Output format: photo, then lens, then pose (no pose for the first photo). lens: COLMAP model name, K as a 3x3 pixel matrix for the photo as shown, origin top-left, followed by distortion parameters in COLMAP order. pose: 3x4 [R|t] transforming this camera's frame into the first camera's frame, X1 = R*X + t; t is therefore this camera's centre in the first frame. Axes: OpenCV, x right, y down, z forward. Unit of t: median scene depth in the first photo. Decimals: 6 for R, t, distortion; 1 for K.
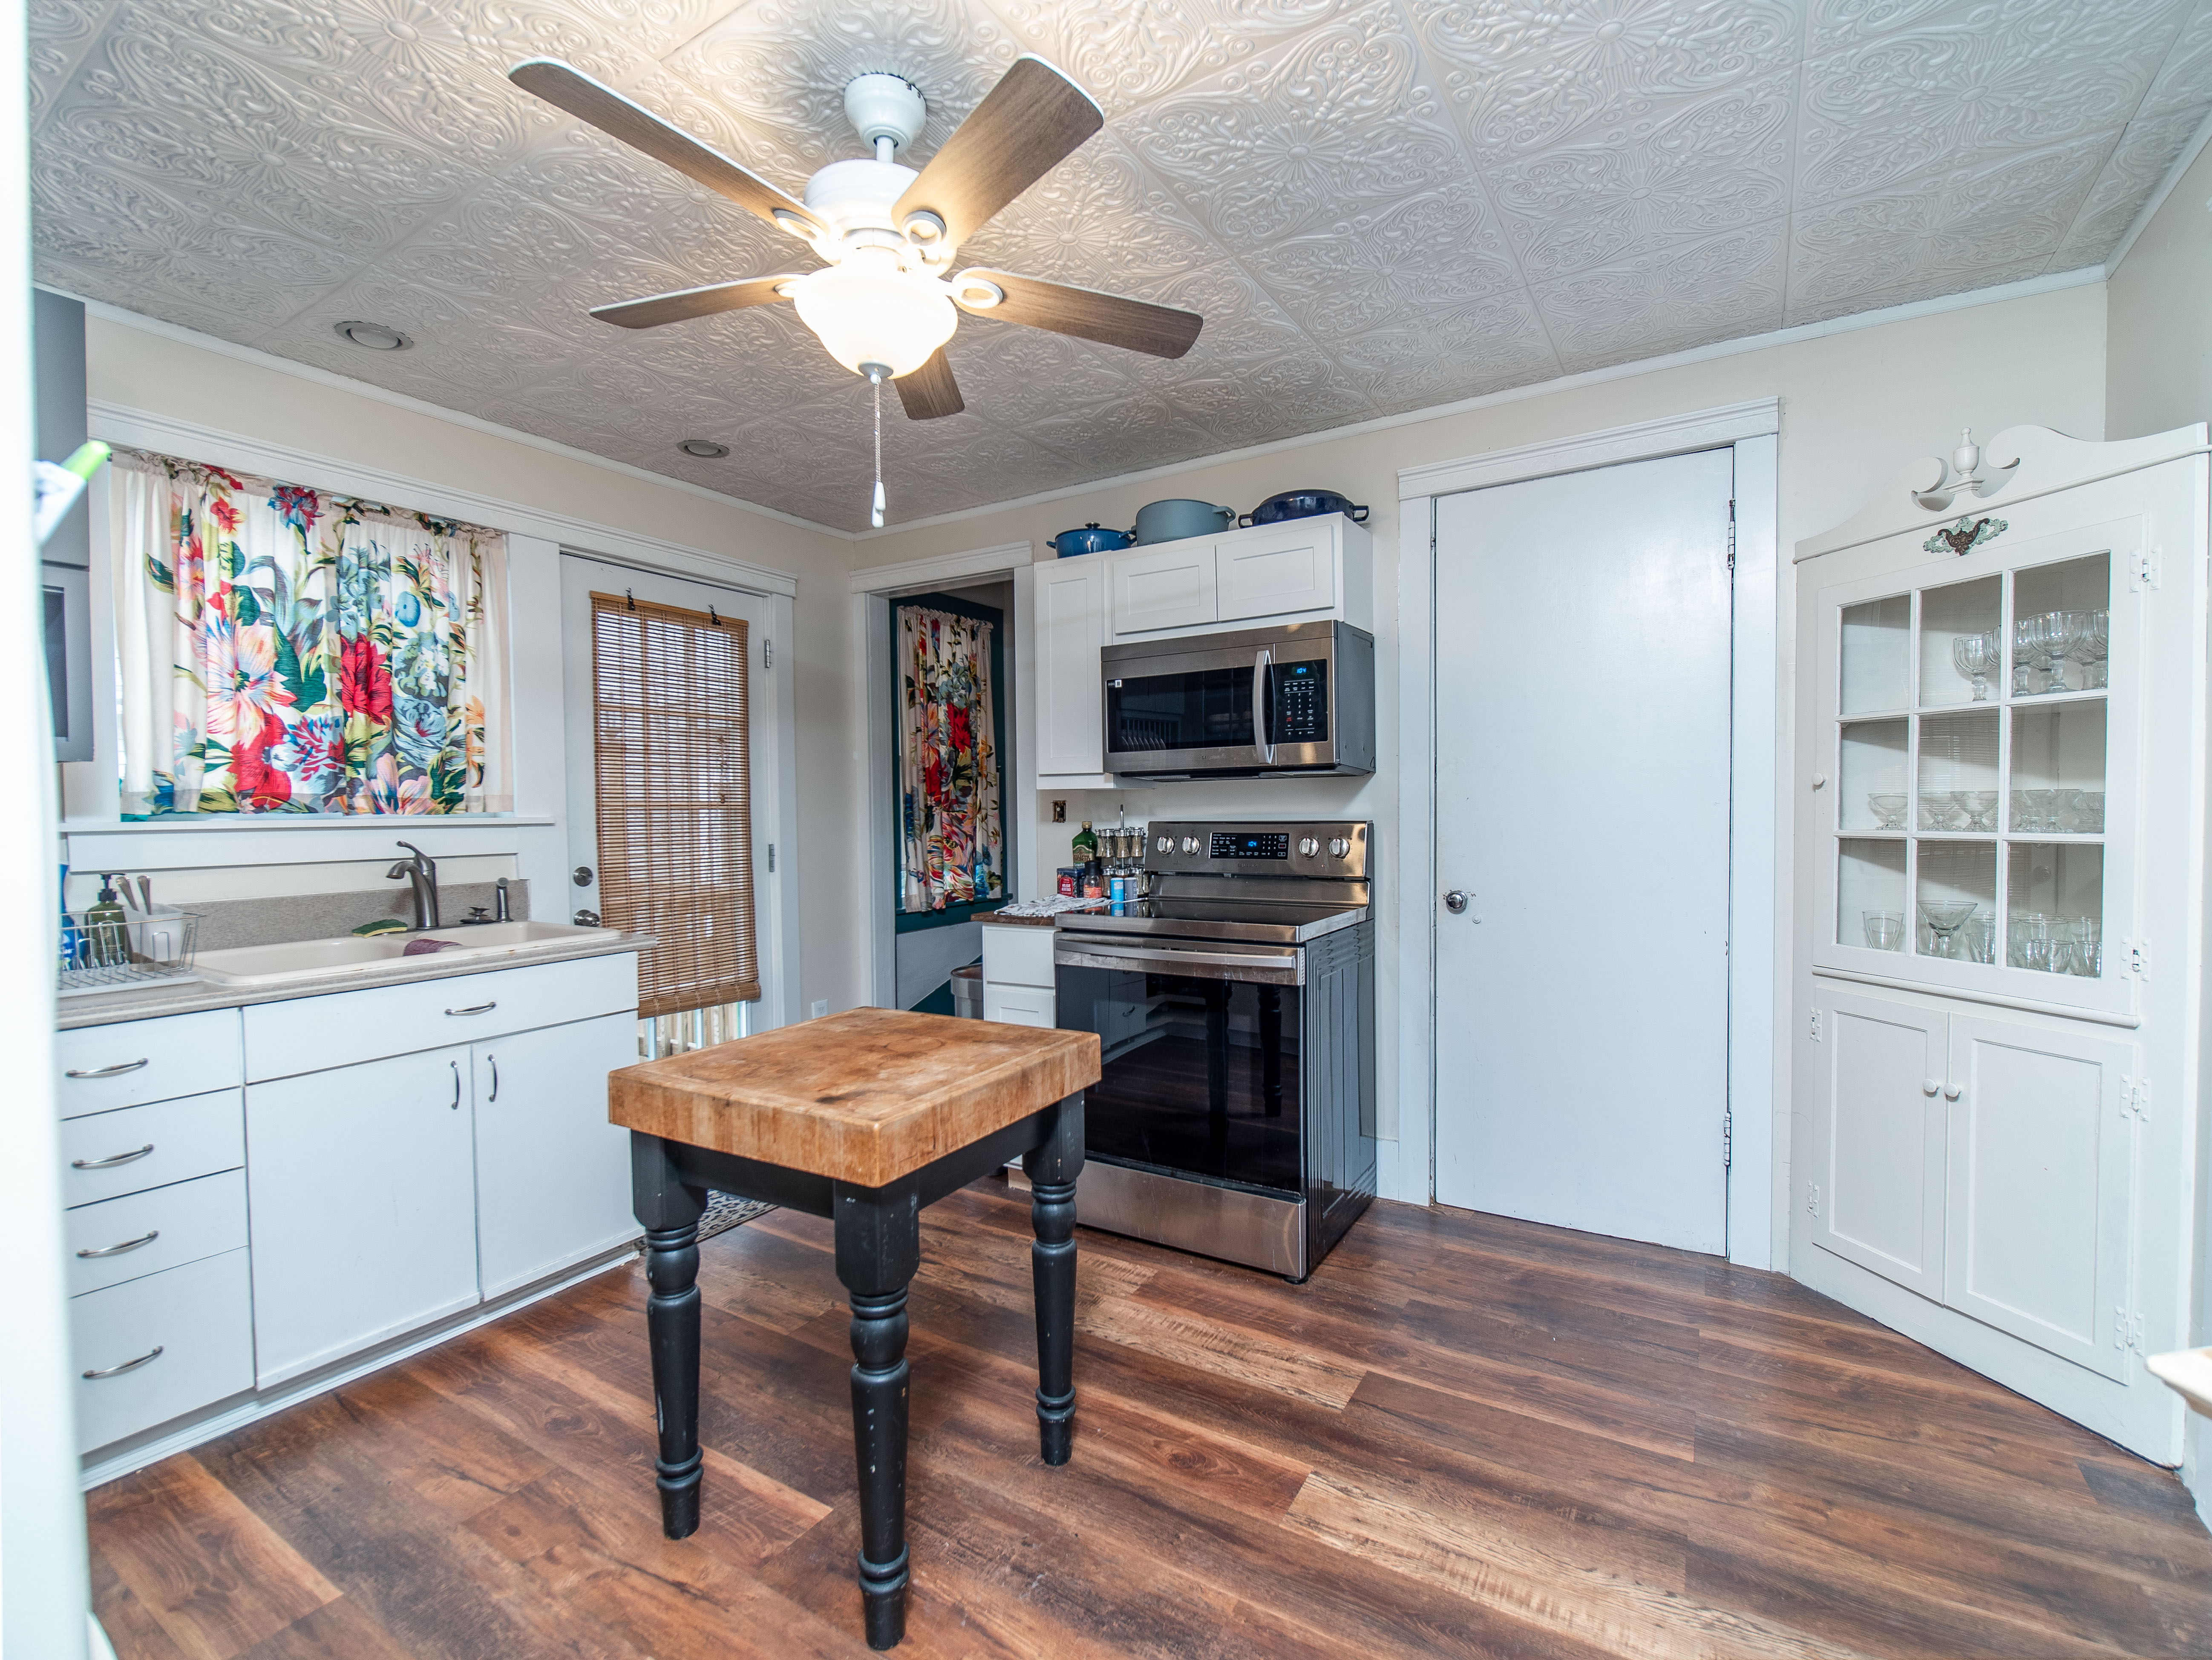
lens RADIAL K [[1010.3, 0, 1112.2], [0, 1010.3, 831.9], [0, 0, 1]] dist [-0.003292, -0.004329]
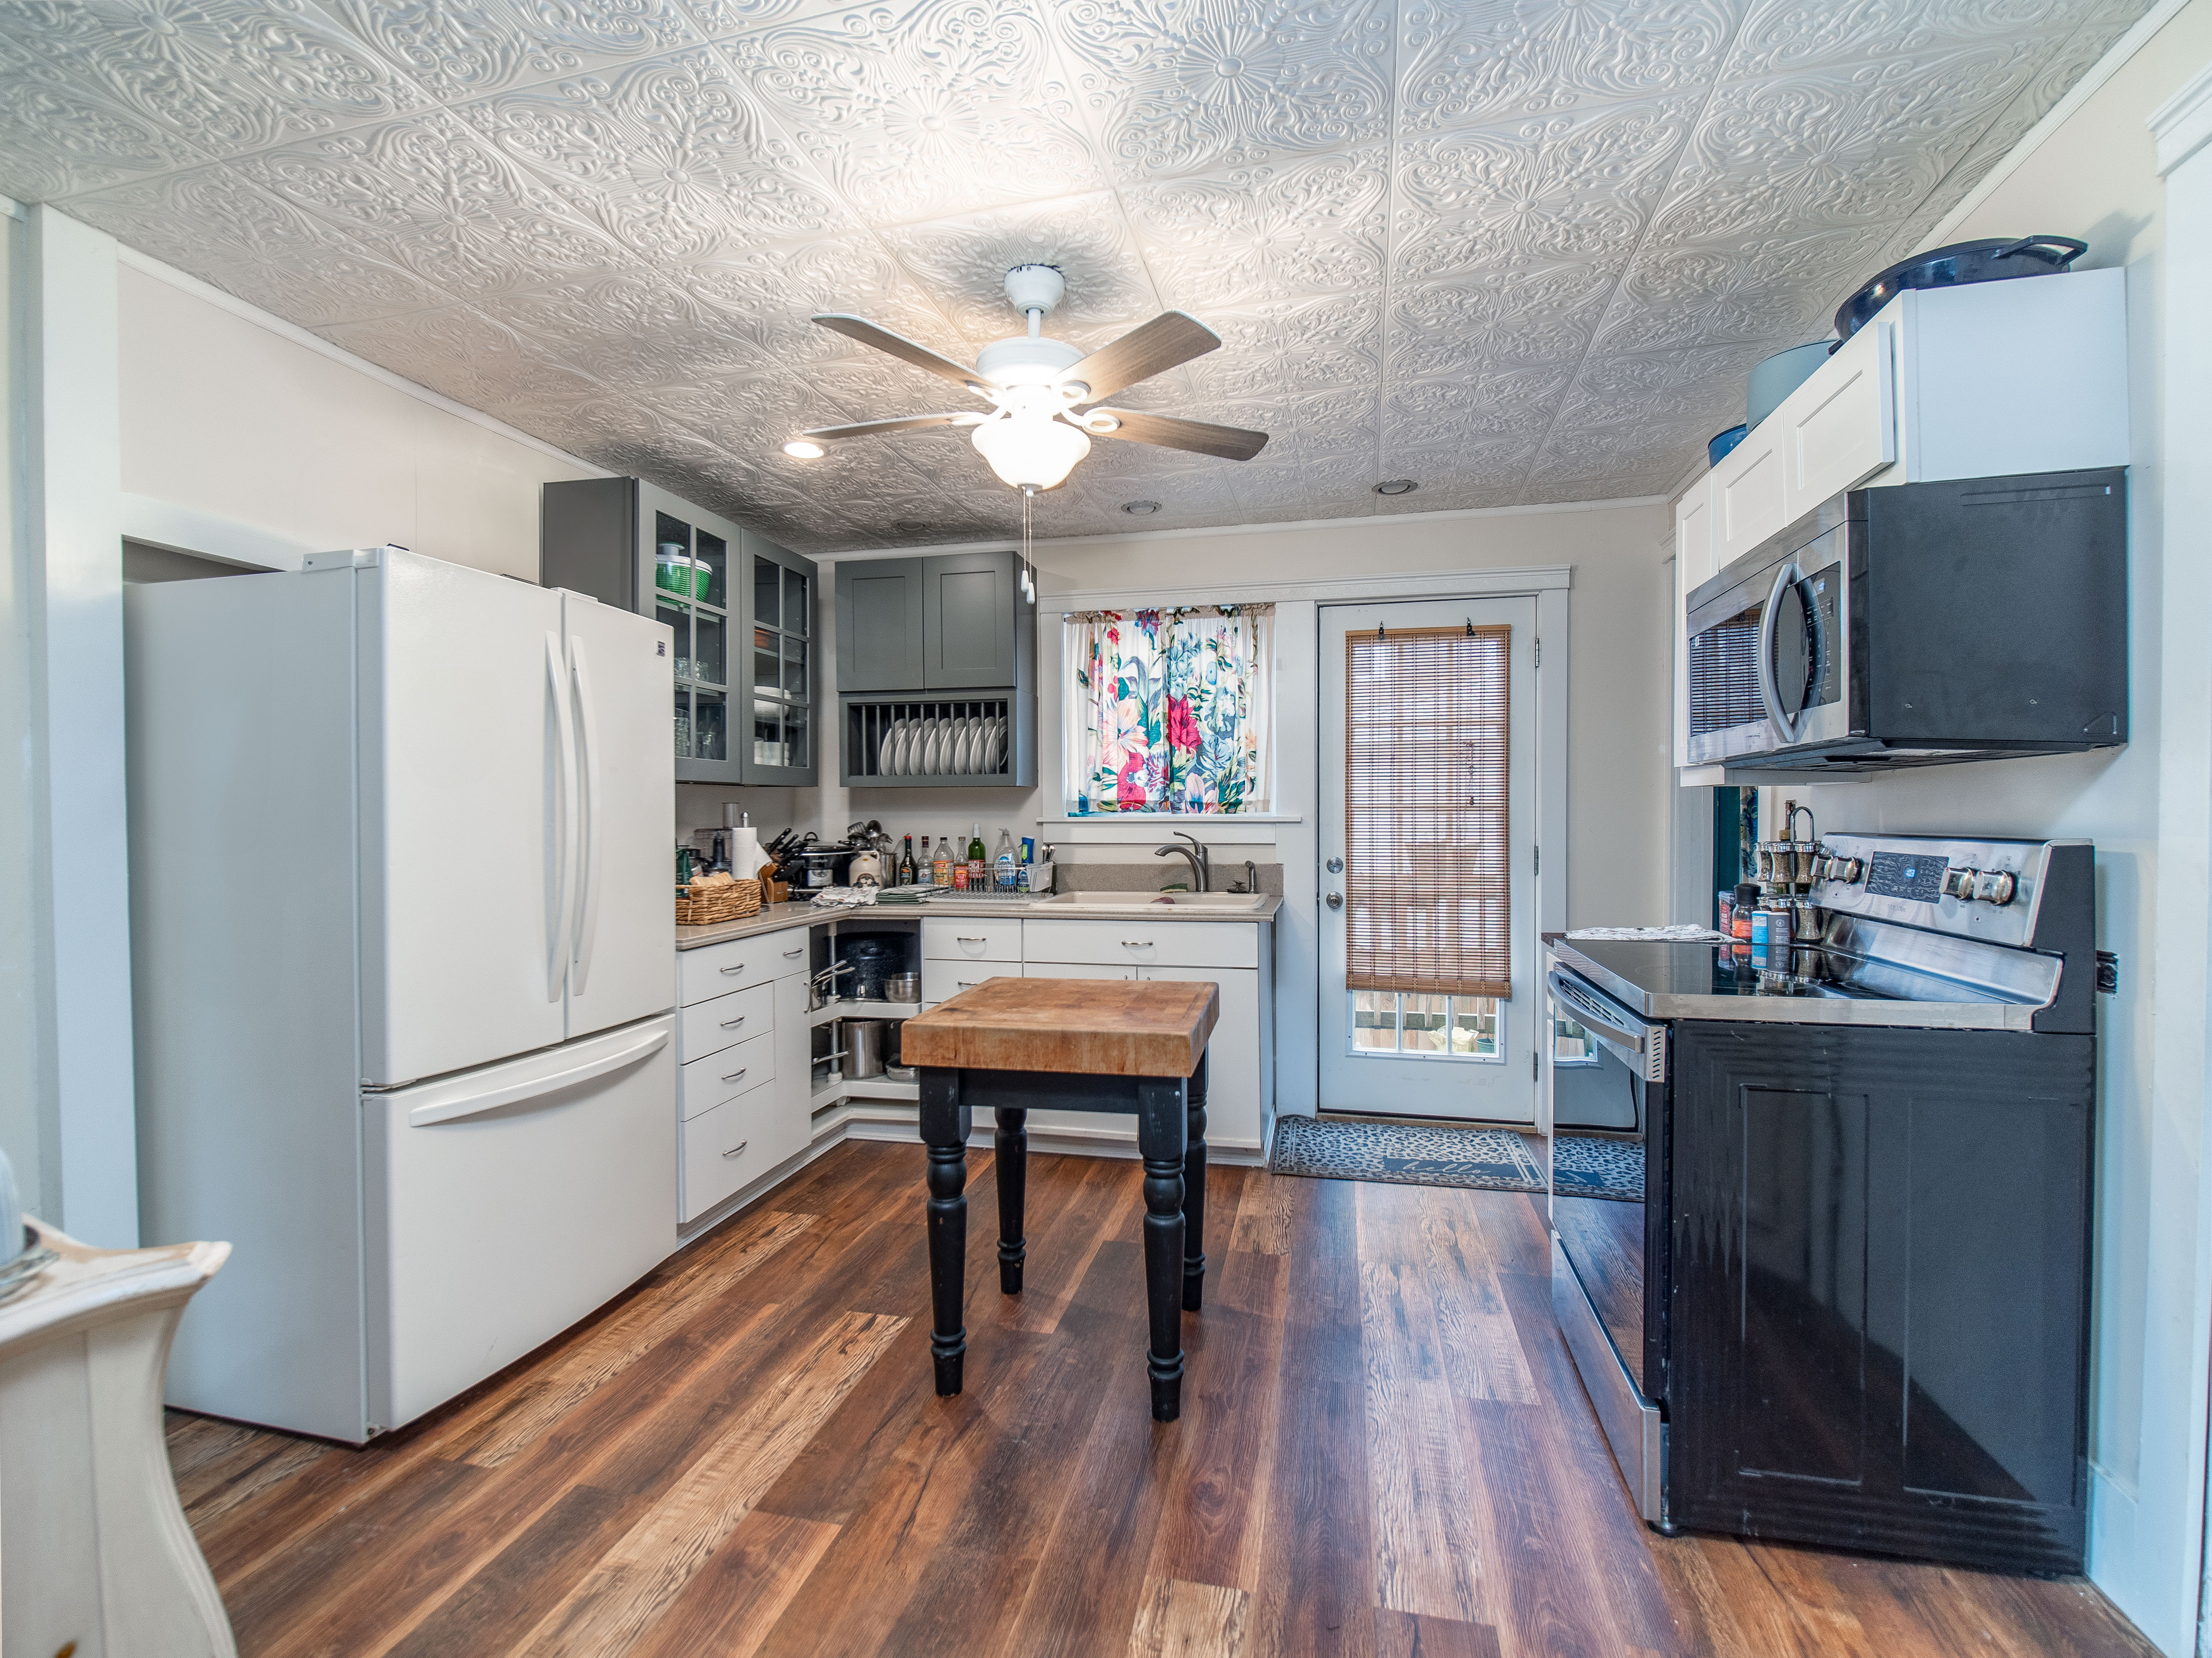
lens RADIAL K [[1010.5, 0, 1106.2], [0, 1010.5, 825.4], [0, 0, 1]] dist [-0.003292, -0.004329]
pose [[0.296958, 0.018074, -0.954719, 0.690730], [-0.020788, 0.999706, 0.012459, -0.016527], [0.954664, 0.016147, 0.297247, 0.444535]]
